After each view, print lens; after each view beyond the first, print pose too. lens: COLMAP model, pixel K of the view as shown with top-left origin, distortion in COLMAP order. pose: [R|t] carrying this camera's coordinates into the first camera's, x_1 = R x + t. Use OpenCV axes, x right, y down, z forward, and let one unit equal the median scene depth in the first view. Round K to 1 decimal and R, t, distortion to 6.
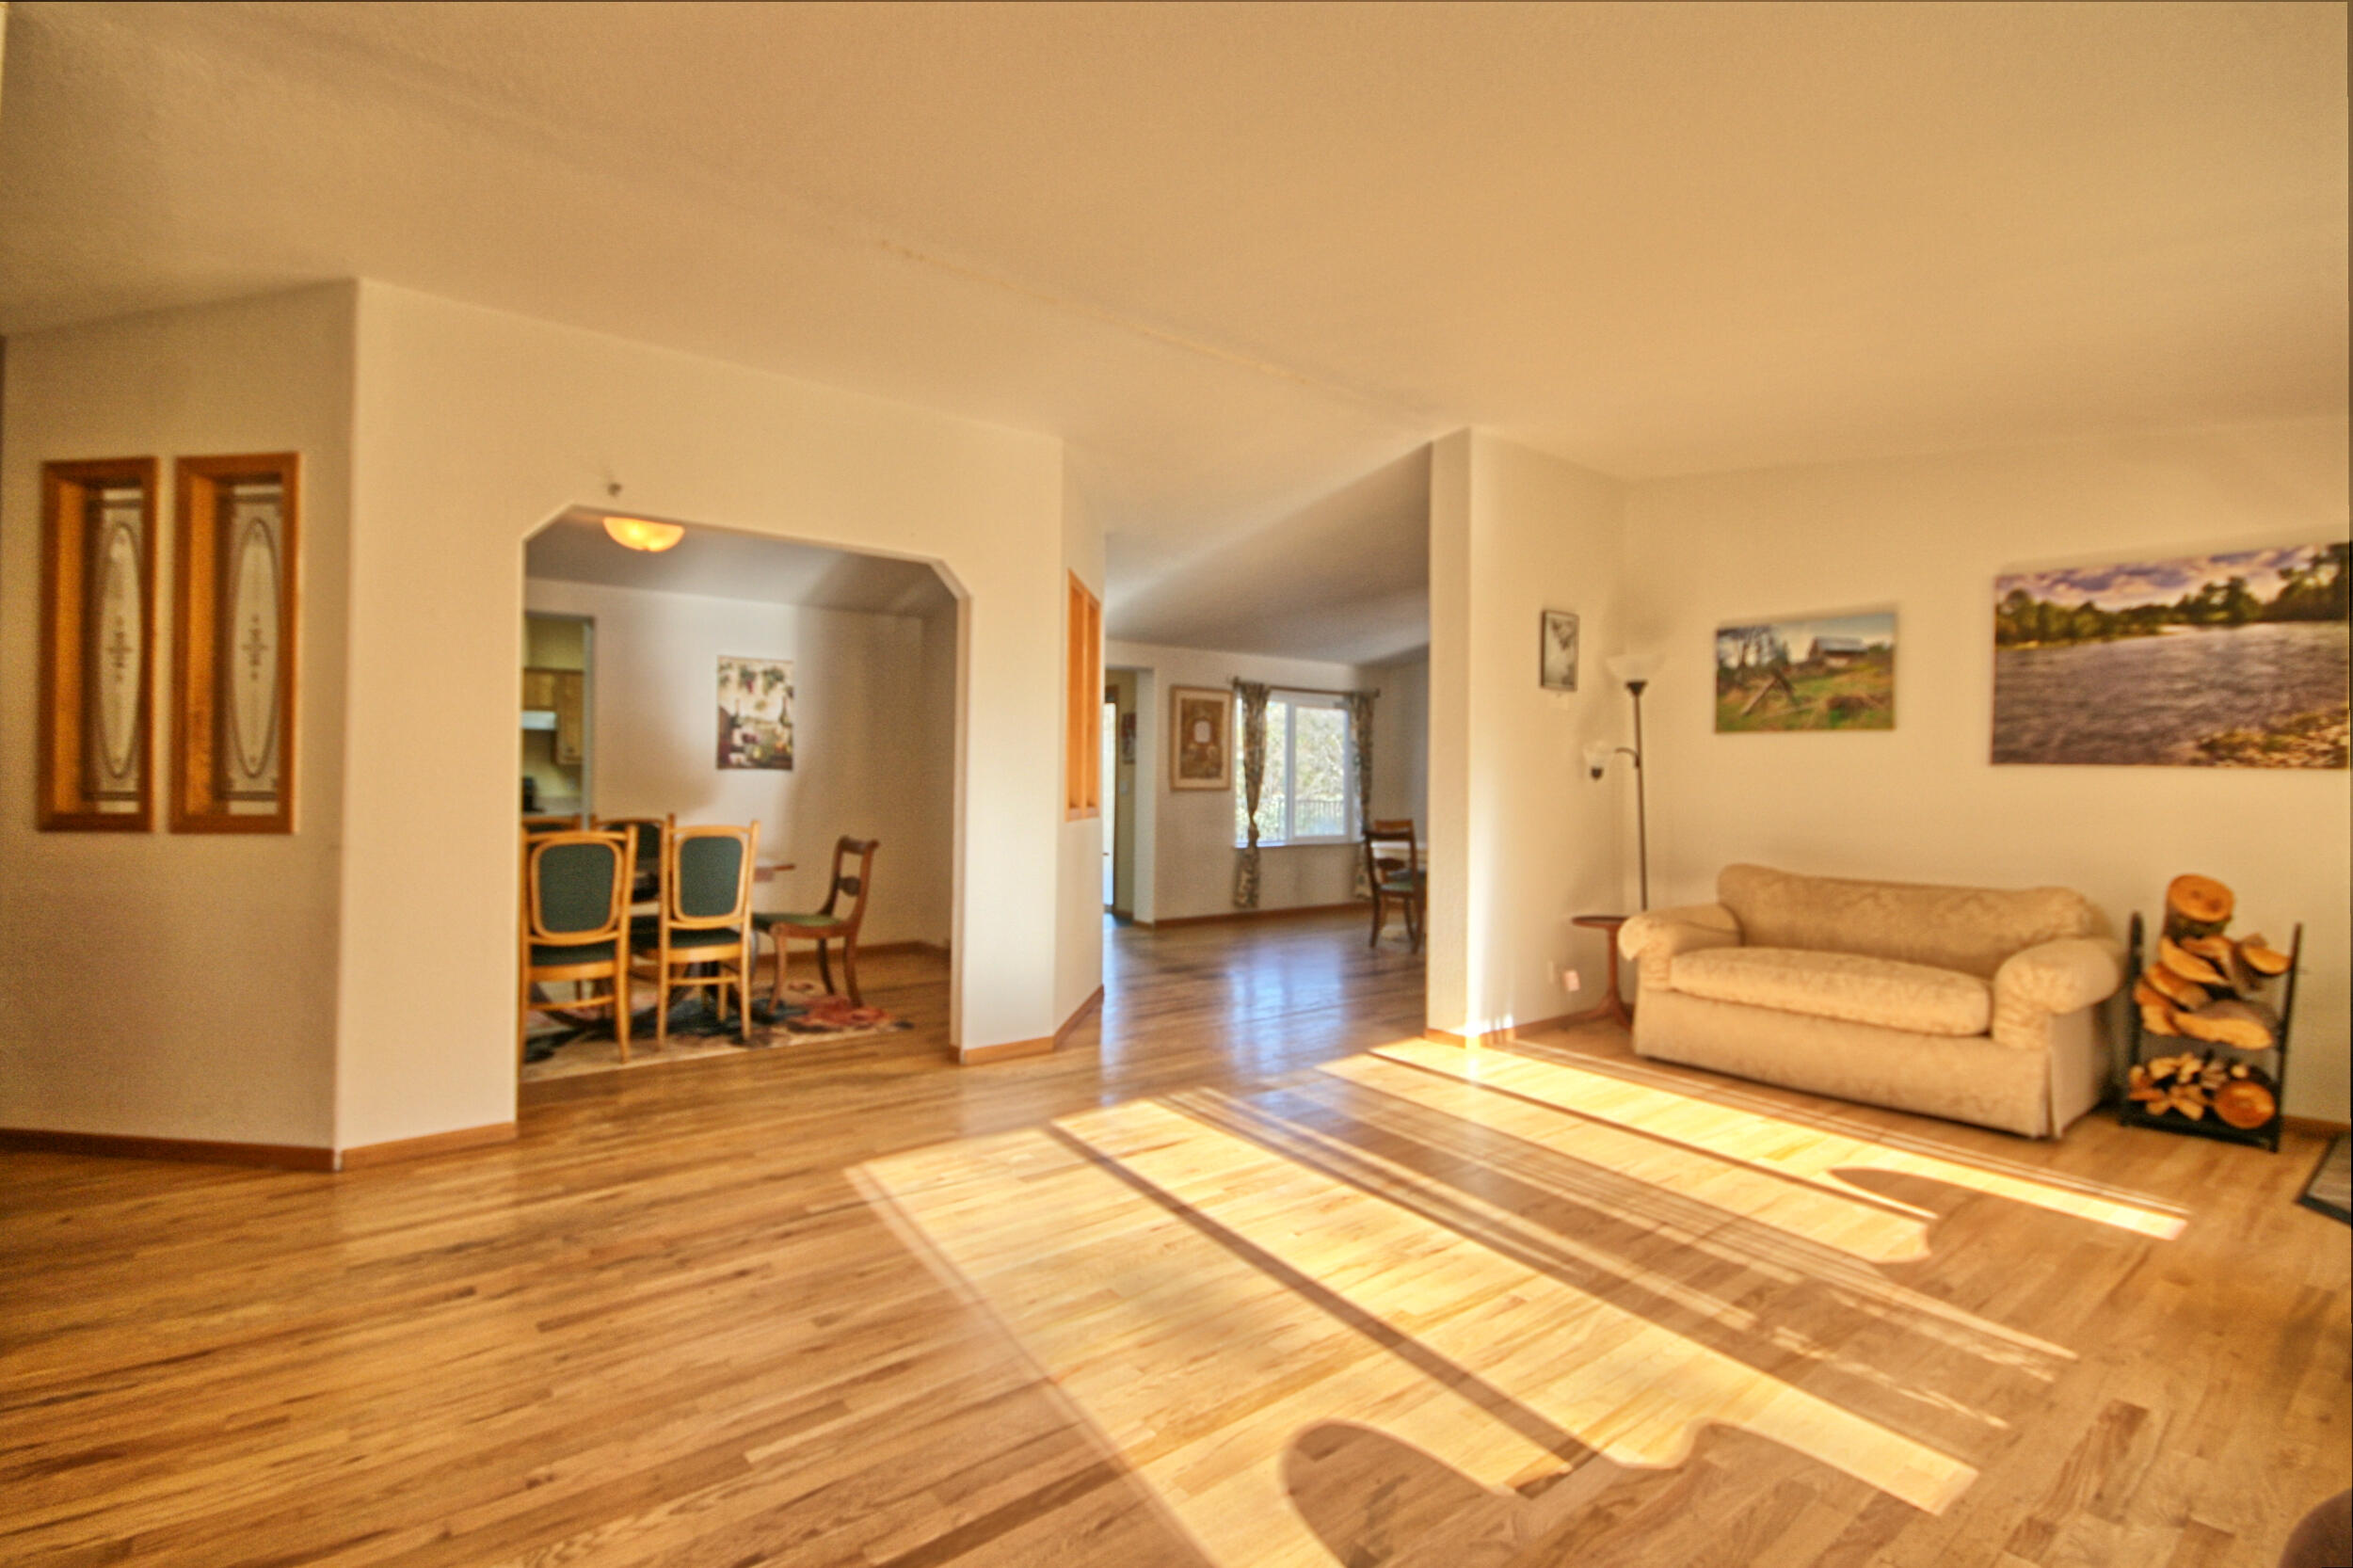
lens RADIAL K [[1094.2, 0, 1179.1], [0, 1094.2, 780.2], [0, 0, 1]] dist [-0.005223, -0.000507]
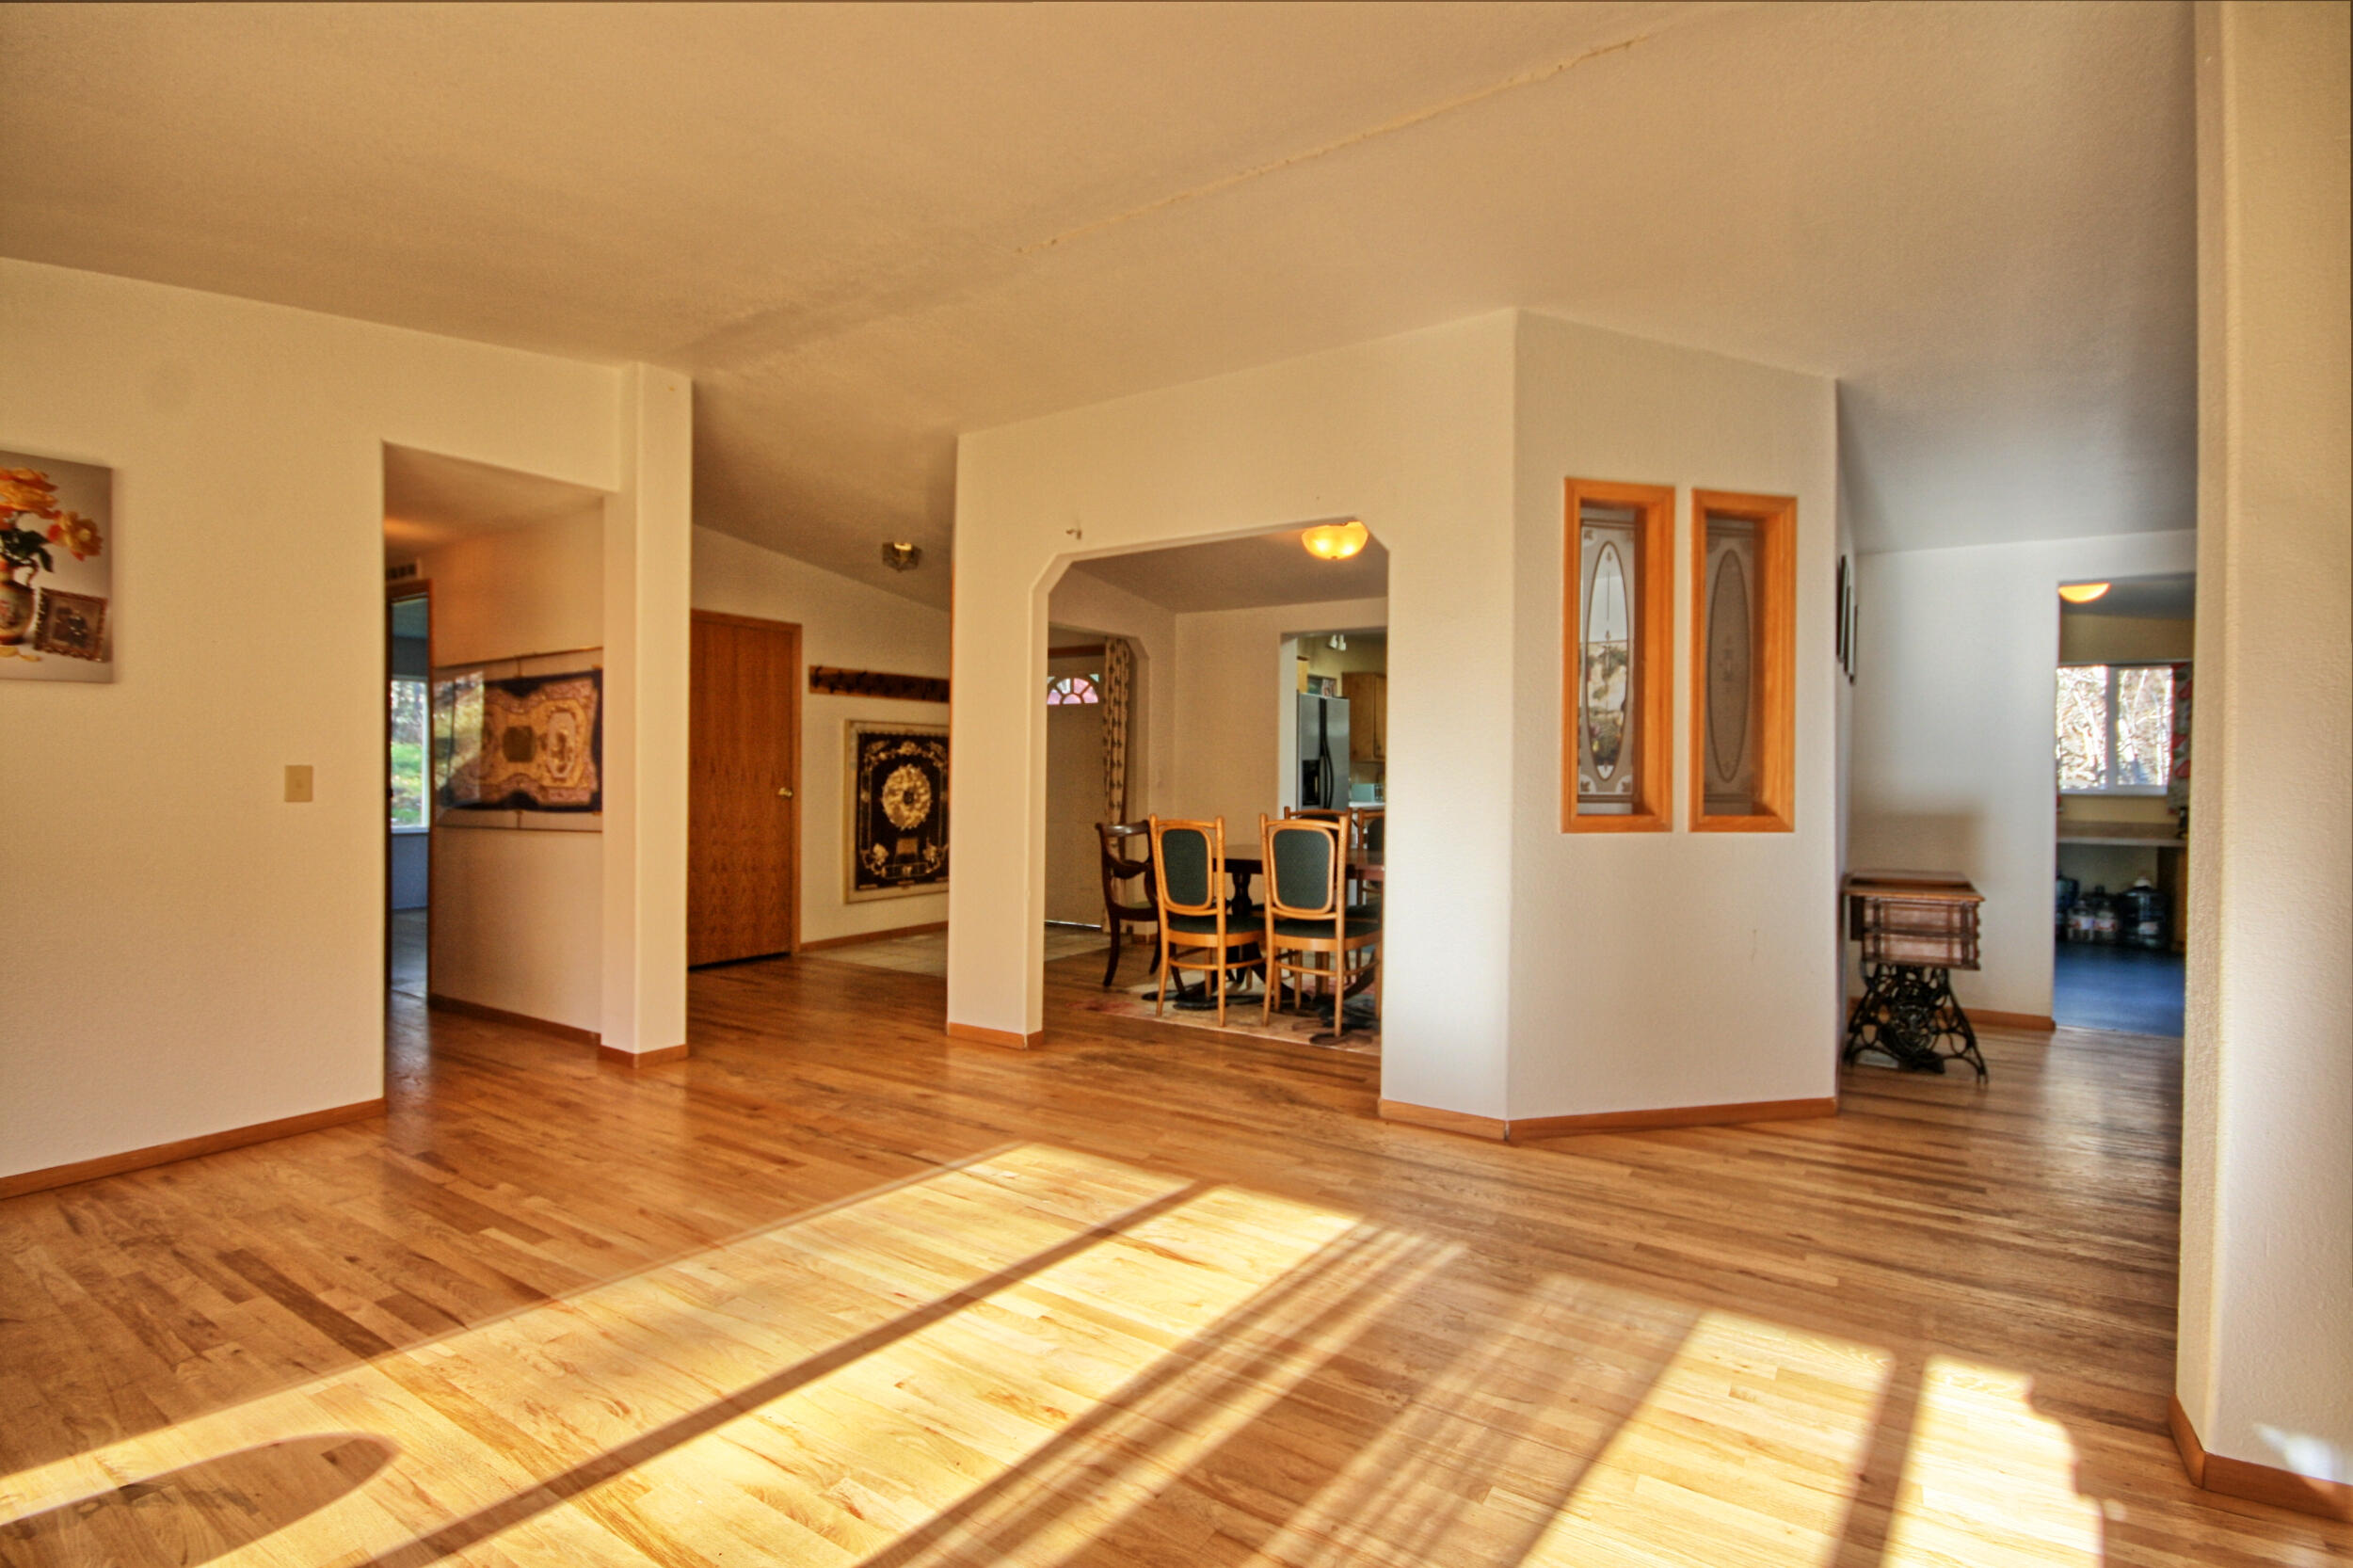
lens RADIAL K [[1084.3, 0, 1176.5], [0, 1084.3, 784.0], [0, 0, 1]] dist [-0.002631, -0.000641]
pose [[0.318169, 0.002494, -0.948031, 0.567483], [-0.001132, 0.999997, 0.002251, 0.004727], [0.948033, 0.000357, 0.318171, 0.622111]]
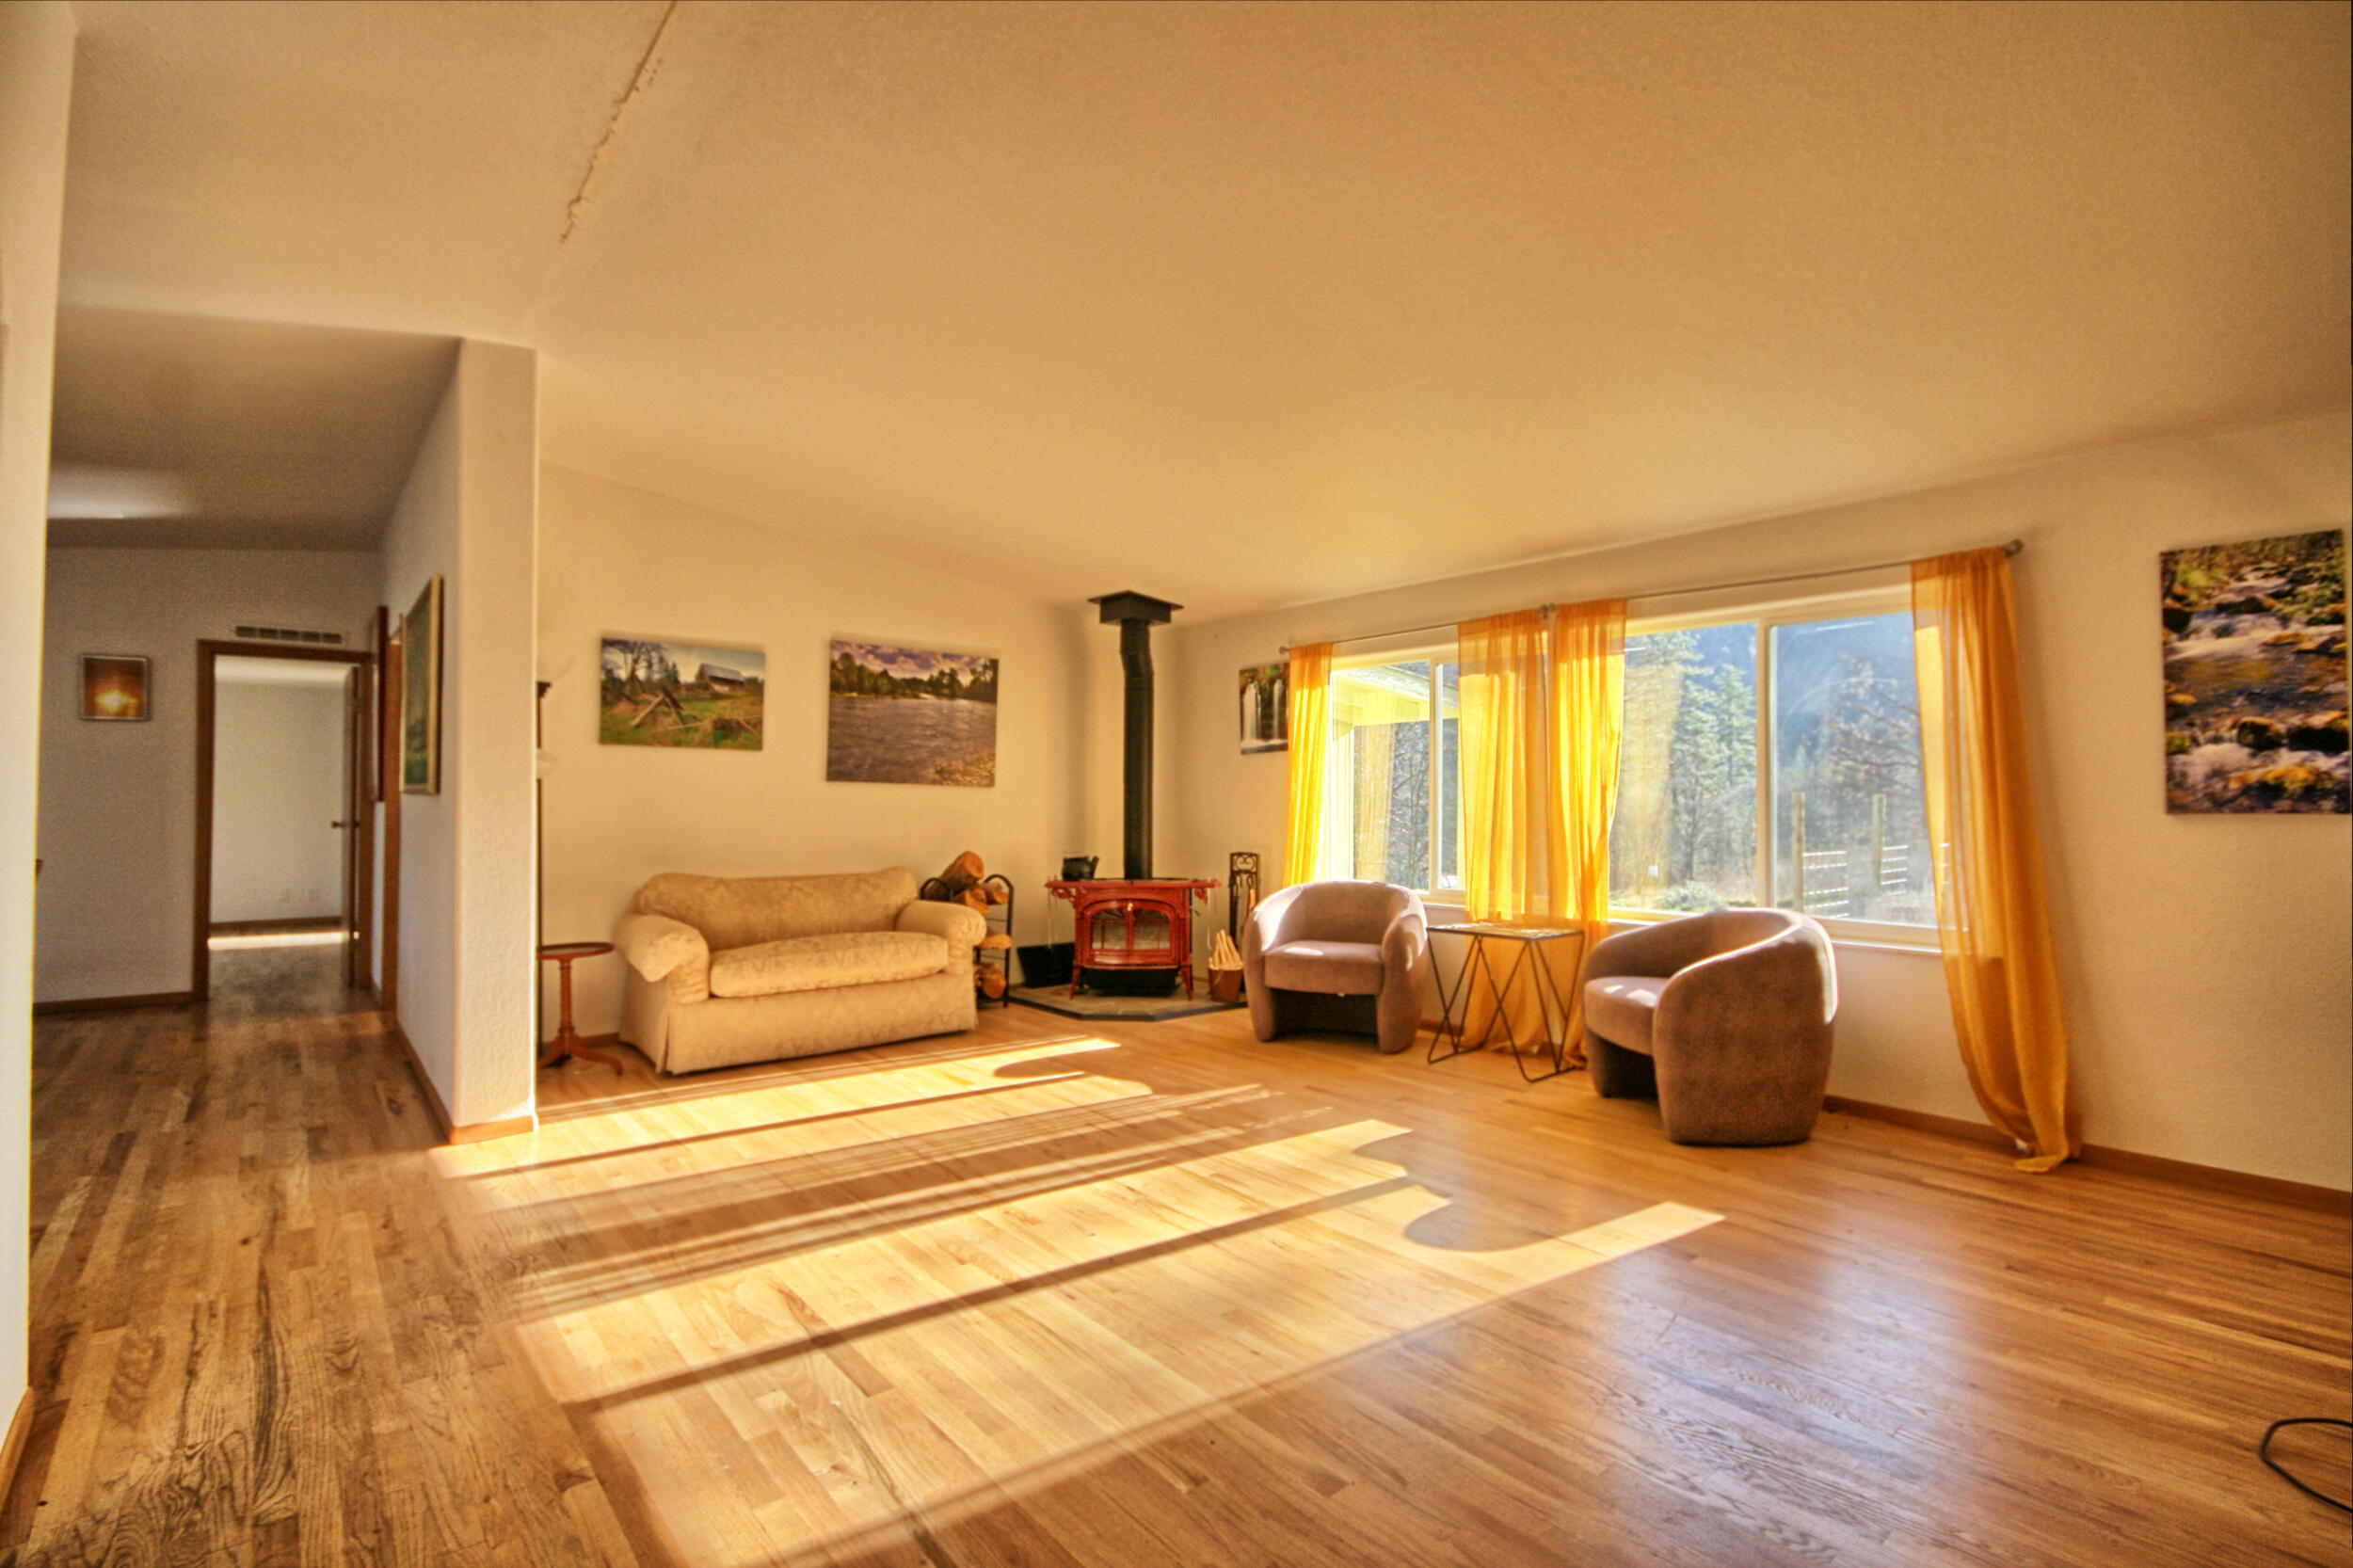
lens RADIAL K [[1094.2, 0, 1179.1], [0, 1094.2, 780.2], [0, 0, 1]] dist [-0.005223, -0.000507]
pose [[-0.022312, 0.009275, 0.999708, -0.612822], [-0.004067, 0.999948, -0.009368, -0.004372], [-0.999743, -0.004275, -0.022273, 0.621537]]
